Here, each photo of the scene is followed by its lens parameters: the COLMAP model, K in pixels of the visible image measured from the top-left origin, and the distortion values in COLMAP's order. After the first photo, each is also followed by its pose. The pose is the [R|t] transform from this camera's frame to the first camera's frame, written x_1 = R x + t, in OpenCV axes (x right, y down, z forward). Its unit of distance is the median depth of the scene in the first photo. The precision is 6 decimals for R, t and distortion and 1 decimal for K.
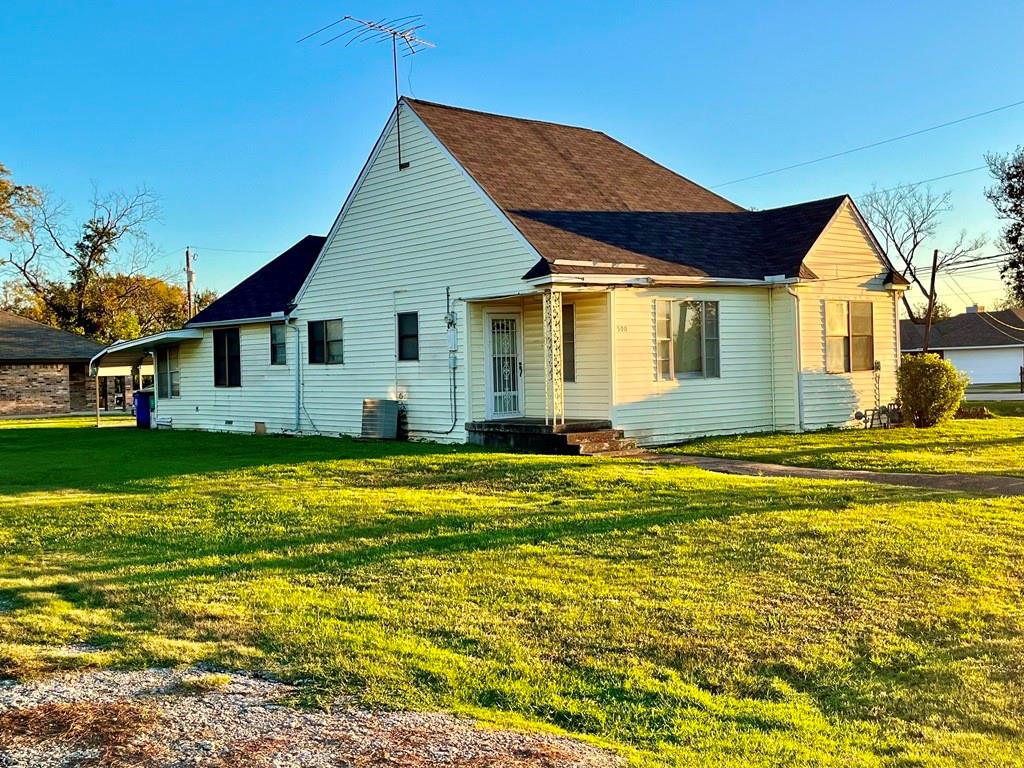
lens RADIAL K [[1090.6, 0, 512.0], [0, 1090.6, 384.0], [0, 0, 1]] dist [0.040194, -0.001119]
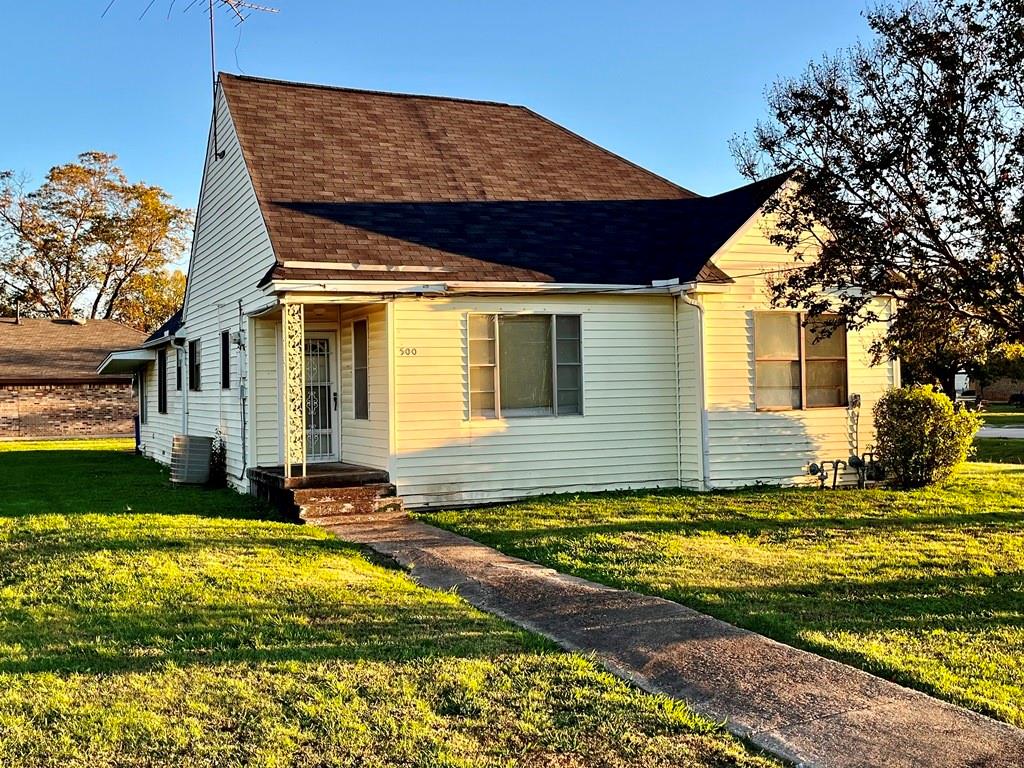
lens RADIAL K [[1090.6, 0, 512.0], [0, 1090.6, 384.0], [0, 0, 1]] dist [0.040194, -0.001119]
pose [[0.963374, 0.007845, -0.268045, 0.344737], [-0.012085, 0.999827, -0.014173, -0.016509], [0.267887, 0.016893, 0.963302, 0.263526]]
